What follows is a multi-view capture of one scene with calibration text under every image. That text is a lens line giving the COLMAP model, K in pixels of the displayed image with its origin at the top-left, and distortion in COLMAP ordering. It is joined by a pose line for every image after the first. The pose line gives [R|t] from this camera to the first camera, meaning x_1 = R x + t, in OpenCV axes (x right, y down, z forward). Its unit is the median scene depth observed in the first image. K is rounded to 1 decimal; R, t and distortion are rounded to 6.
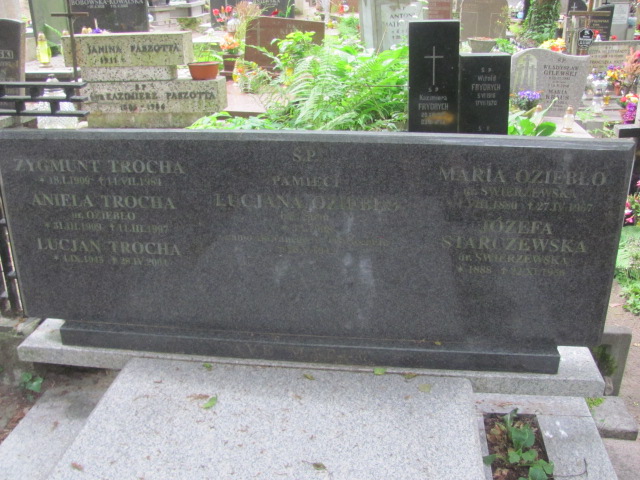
lens RADIAL K [[675.2, 0, 317.4], [0, 675.2, 242.0], [0, 0, 1]] dist [-0.221297, 0.284572]
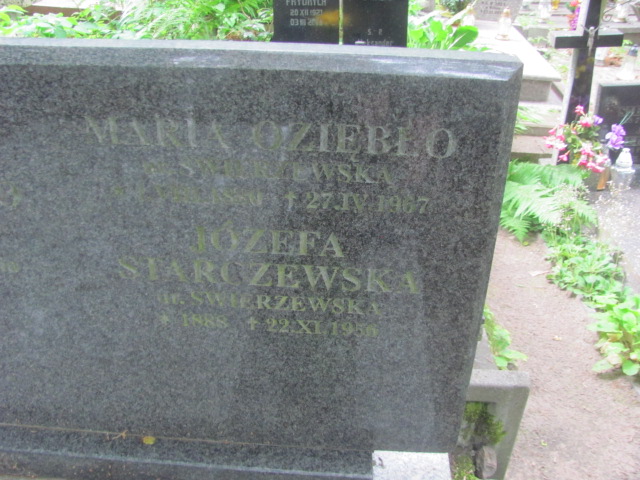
lens RADIAL K [[675.2, 0, 317.4], [0, 675.2, 242.0], [0, 0, 1]] dist [-0.221297, 0.284572]
pose [[0.997754, -0.001524, 0.066970, 0.276586], [-0.007753, 0.990396, 0.138039, -0.080138], [-0.066537, -0.138249, 0.988160, 0.481927]]
